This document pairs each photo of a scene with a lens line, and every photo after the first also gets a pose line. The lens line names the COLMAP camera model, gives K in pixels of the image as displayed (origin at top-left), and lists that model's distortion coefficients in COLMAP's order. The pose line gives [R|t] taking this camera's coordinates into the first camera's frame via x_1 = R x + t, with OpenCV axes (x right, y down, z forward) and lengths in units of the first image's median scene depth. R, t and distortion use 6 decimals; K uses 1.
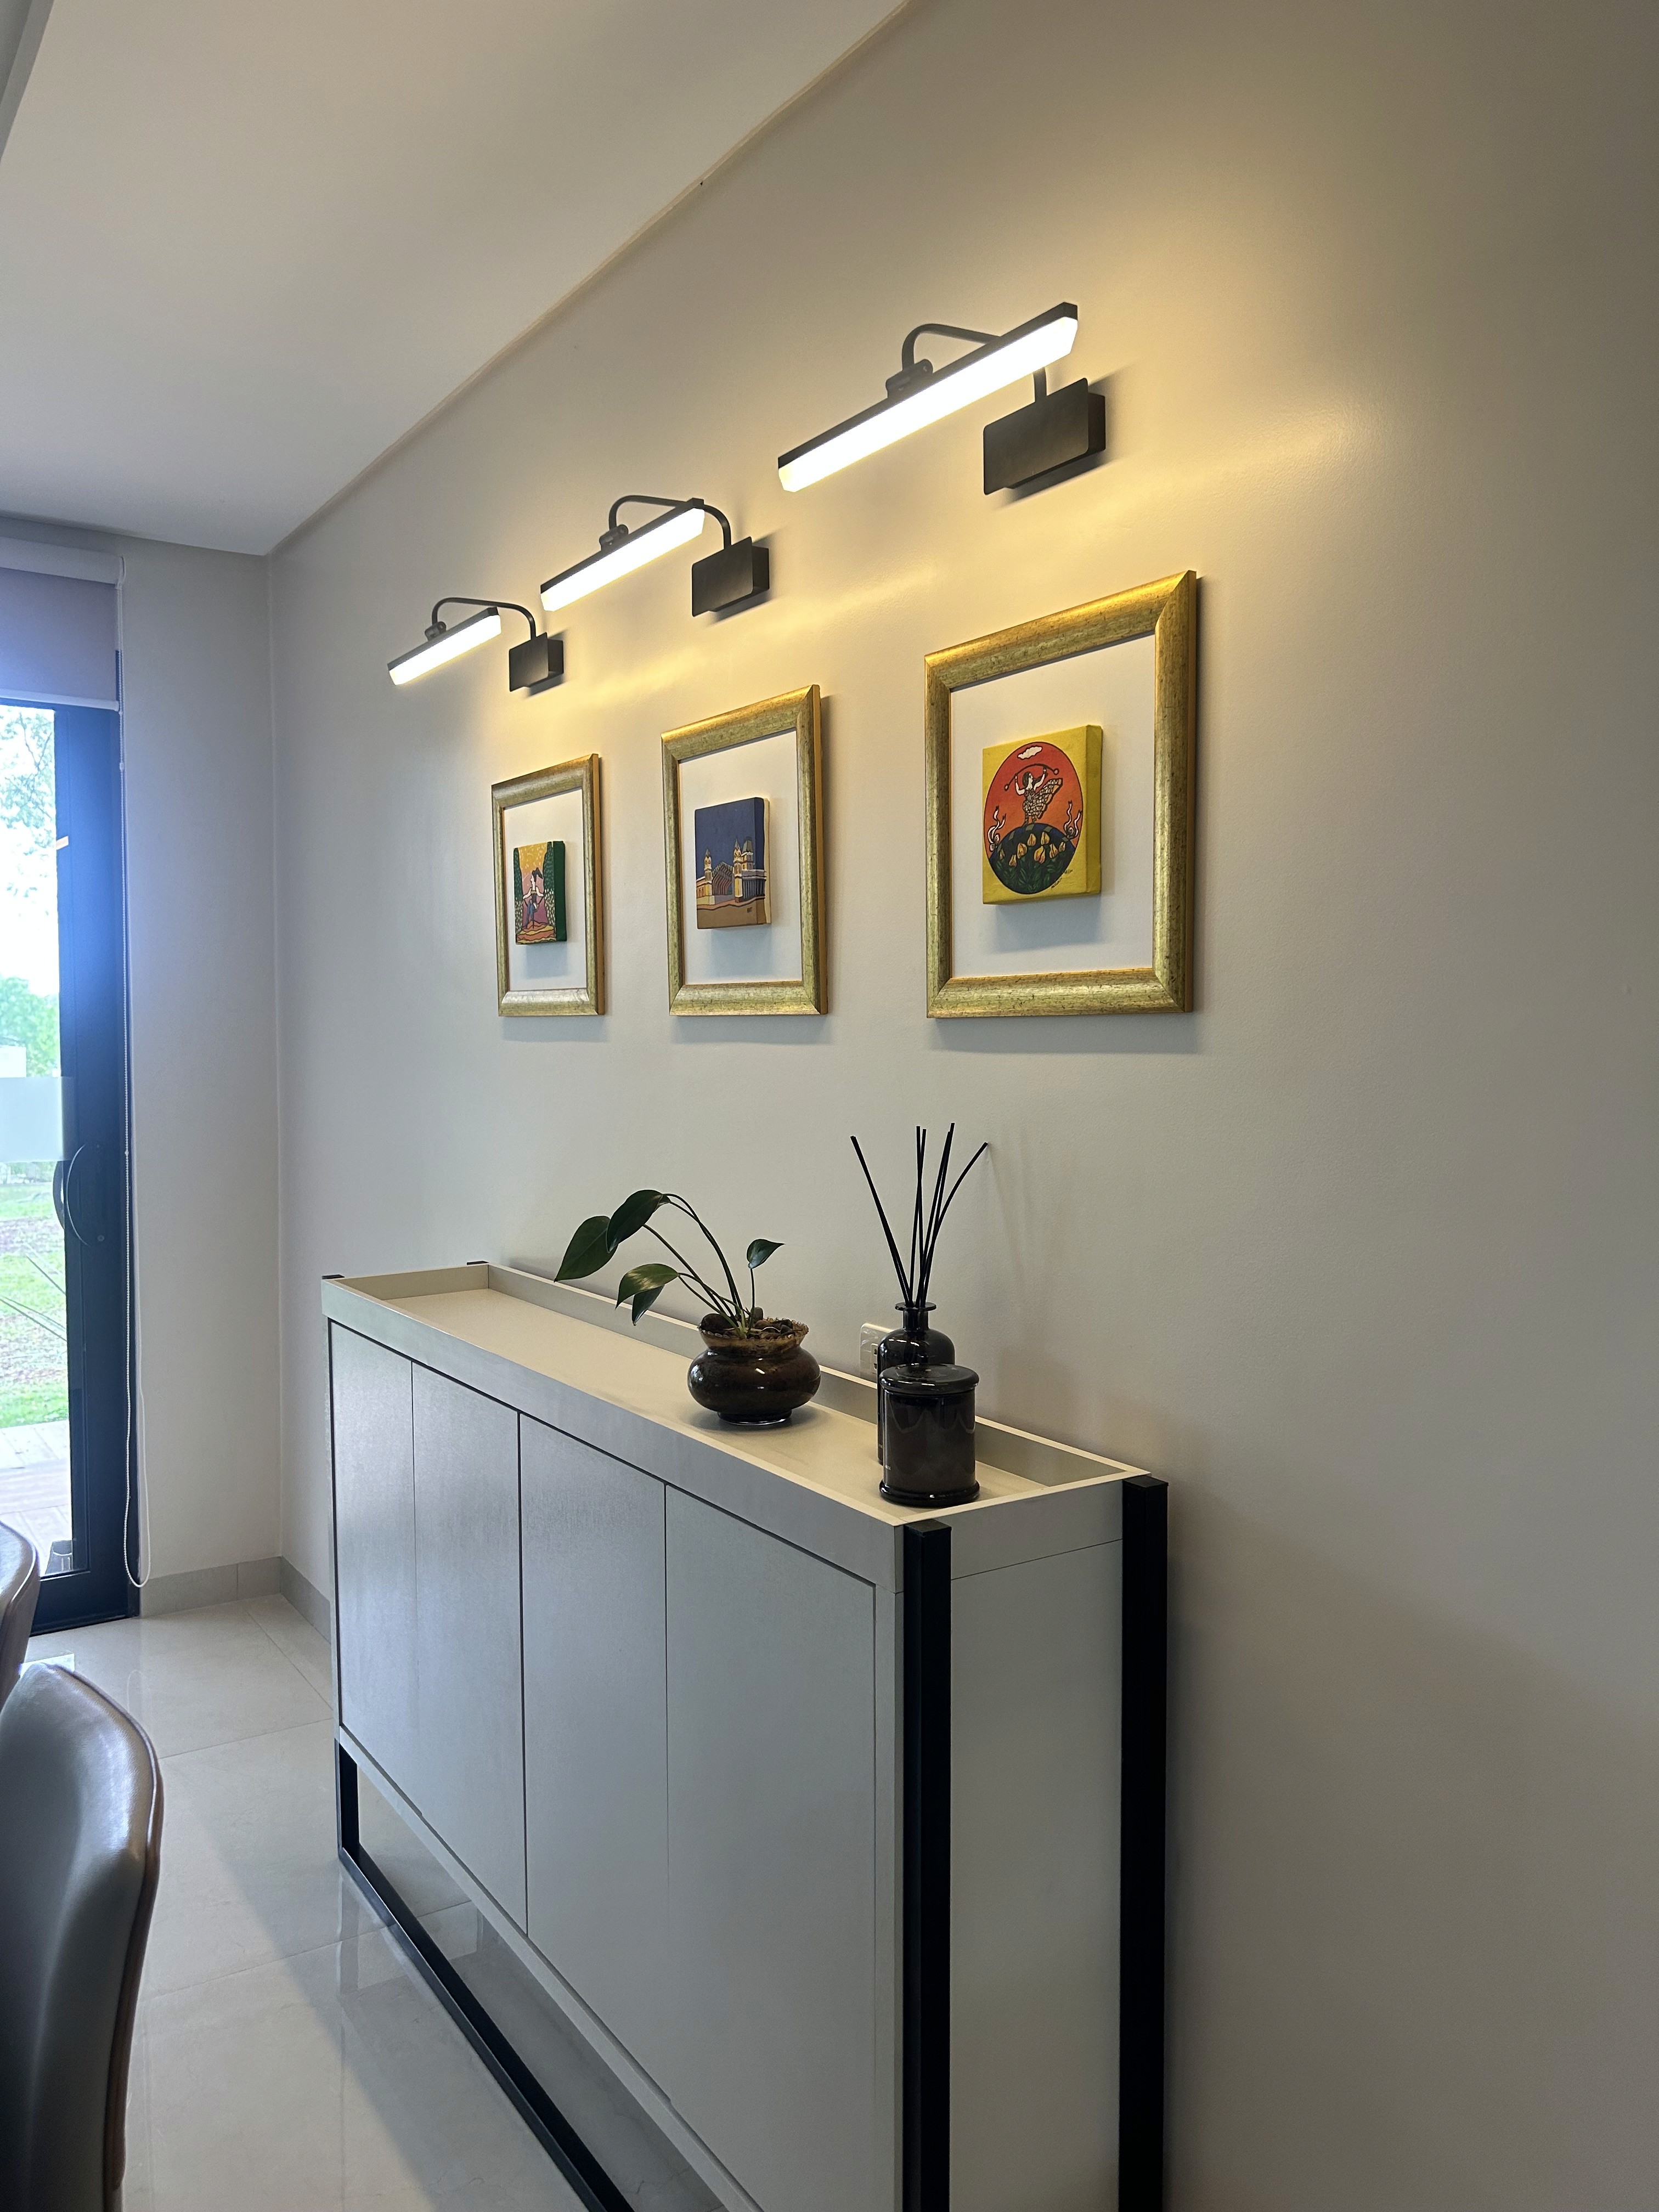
lens RADIAL K [[1656.0, 0, 833.4], [0, 1656.0, 1108.6], [0, 0, 1]] dist [0.070044, 0.001105]
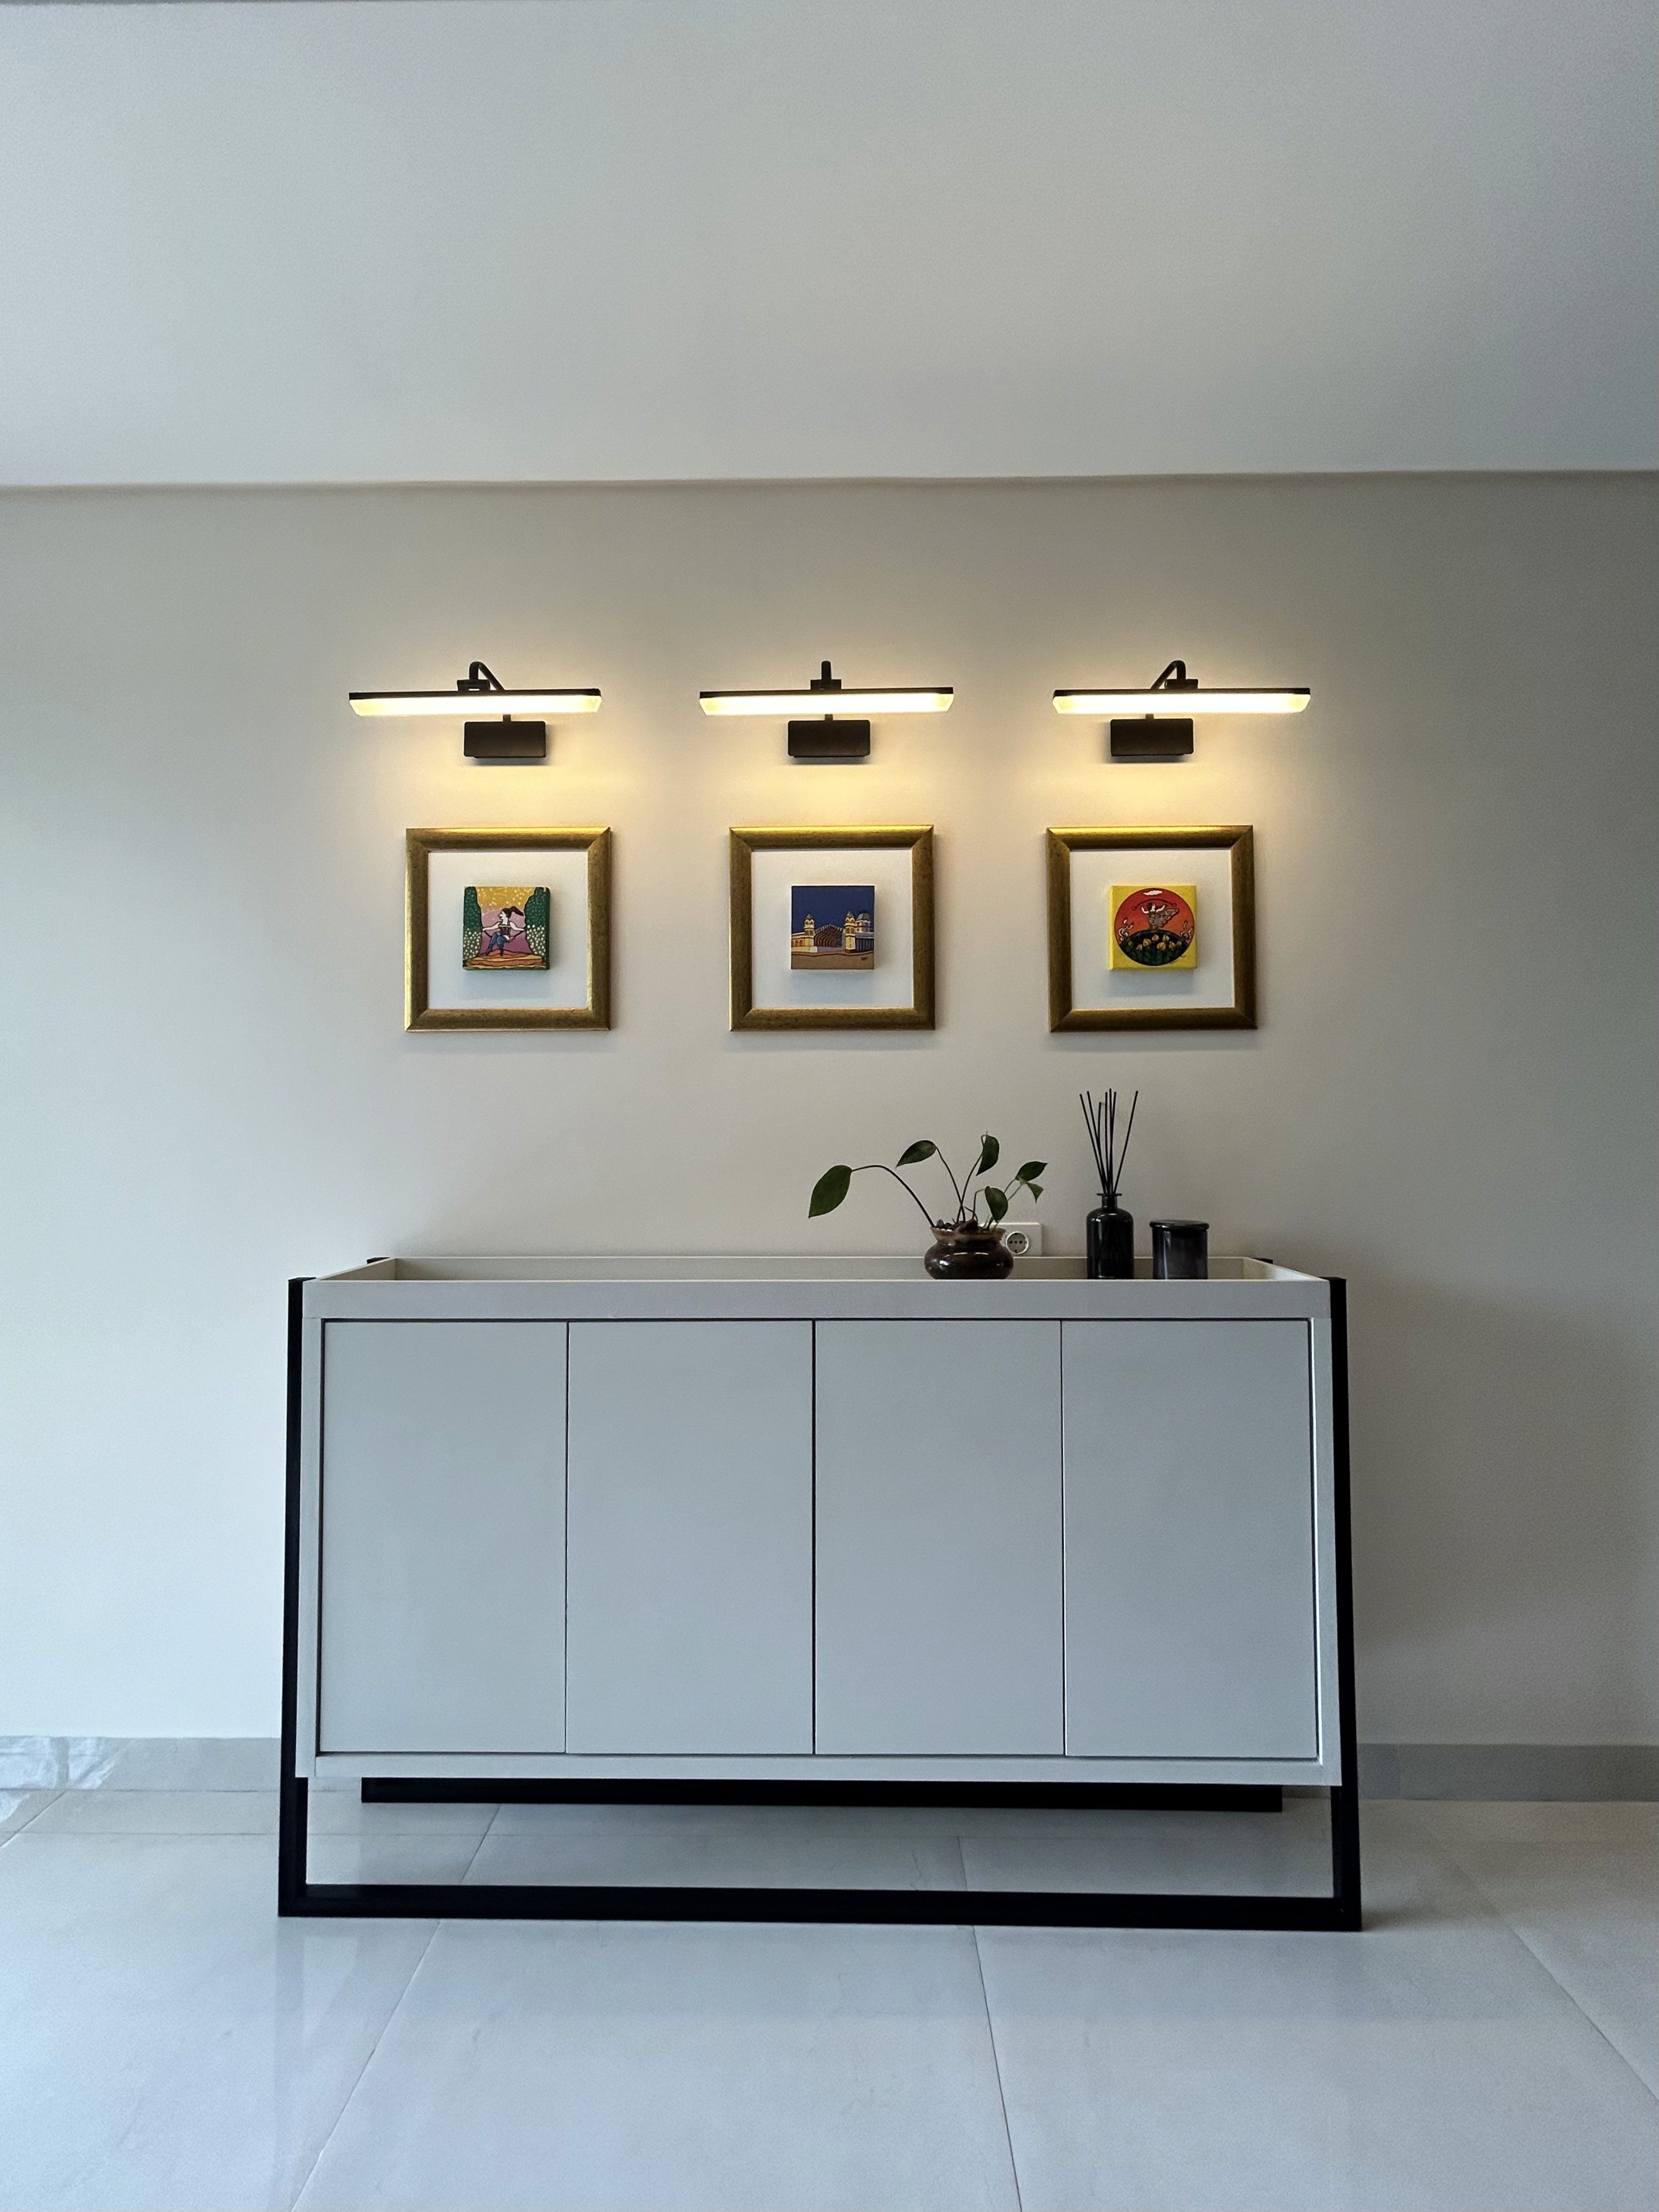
lens RADIAL K [[899.2, 0, 832.0], [0, 899.2, 1106.0], [0, 0, 1]] dist [-0.001975, -0.000023]
pose [[0.570126, 0.035102, 0.820807, -0.898769], [0.041118, 0.996616, -0.071180, 0.085571], [-0.820528, 0.074331, 0.566753, 0.707749]]
